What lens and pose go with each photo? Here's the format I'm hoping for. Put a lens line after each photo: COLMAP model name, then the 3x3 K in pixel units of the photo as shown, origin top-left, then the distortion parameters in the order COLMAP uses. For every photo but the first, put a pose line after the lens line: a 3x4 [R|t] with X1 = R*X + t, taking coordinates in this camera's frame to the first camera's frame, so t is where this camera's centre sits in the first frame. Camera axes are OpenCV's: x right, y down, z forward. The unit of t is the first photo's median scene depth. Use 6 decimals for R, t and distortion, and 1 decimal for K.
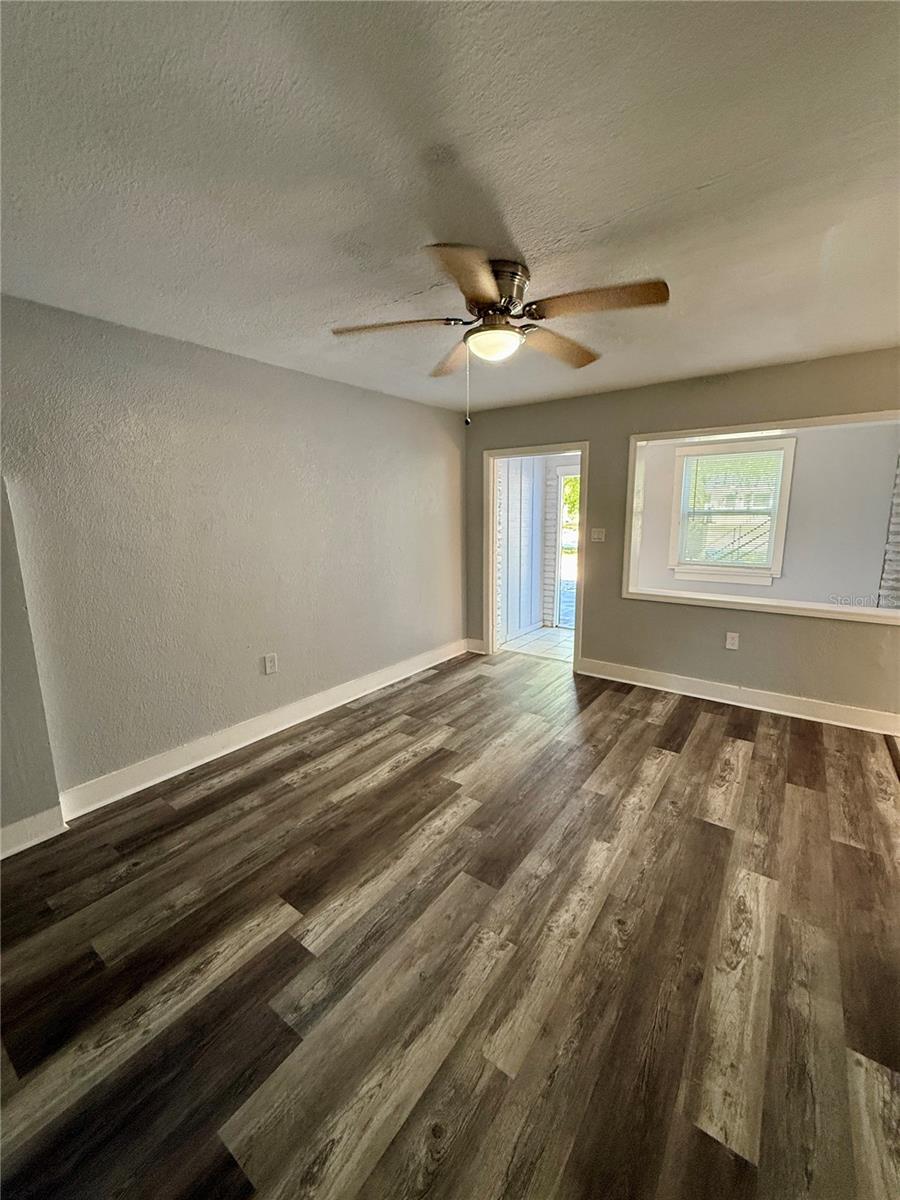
lens RADIAL K [[477.3, 0, 450.0], [0, 477.3, 594.8], [0, 0, 1]] dist [0.000451, -0.000492]
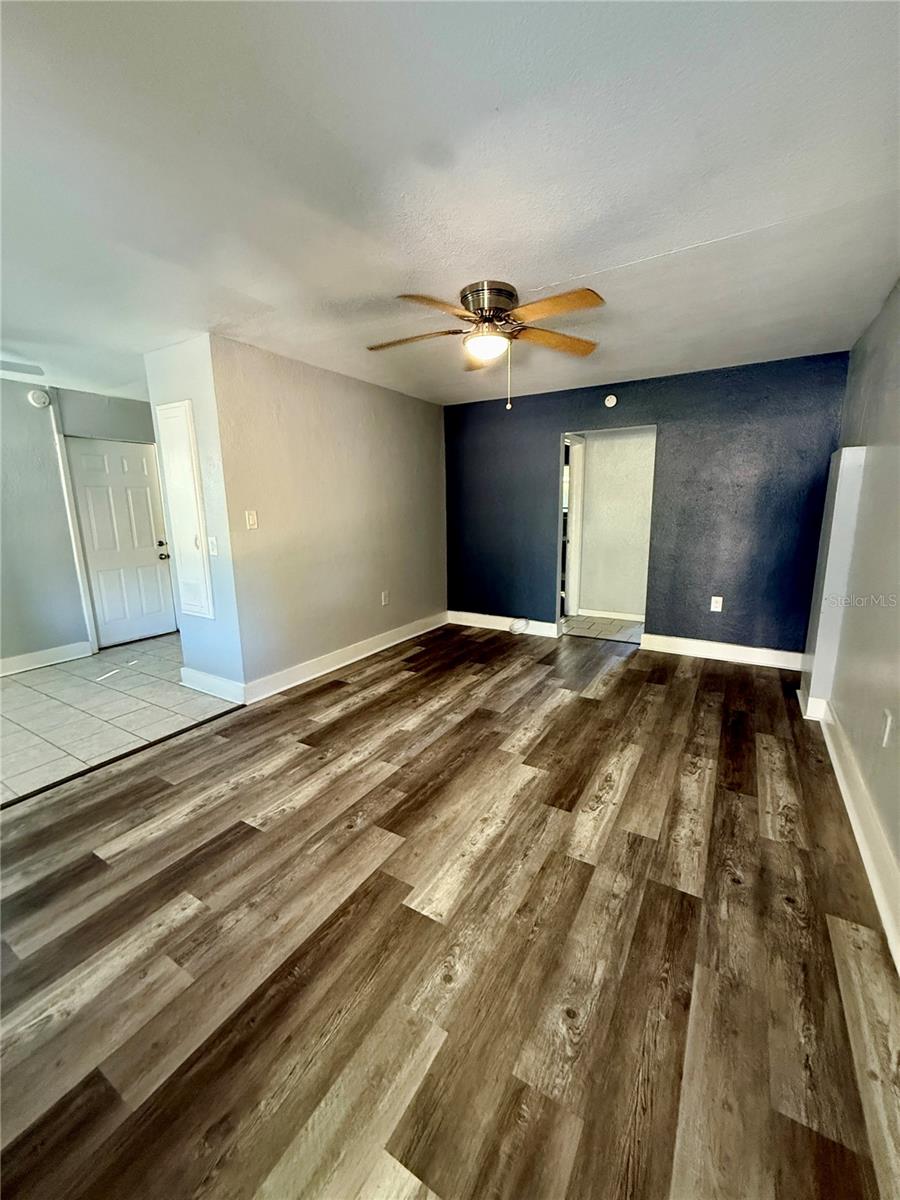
lens RADIAL K [[477.3, 0, 450.0], [0, 477.3, 594.8], [0, 0, 1]] dist [0.000451, -0.000492]
pose [[-0.995964, 0.040190, -0.080255, 0.248408], [0.008871, 0.933848, 0.357559, -0.284085], [0.089316, 0.355404, -0.930436, 1.862349]]
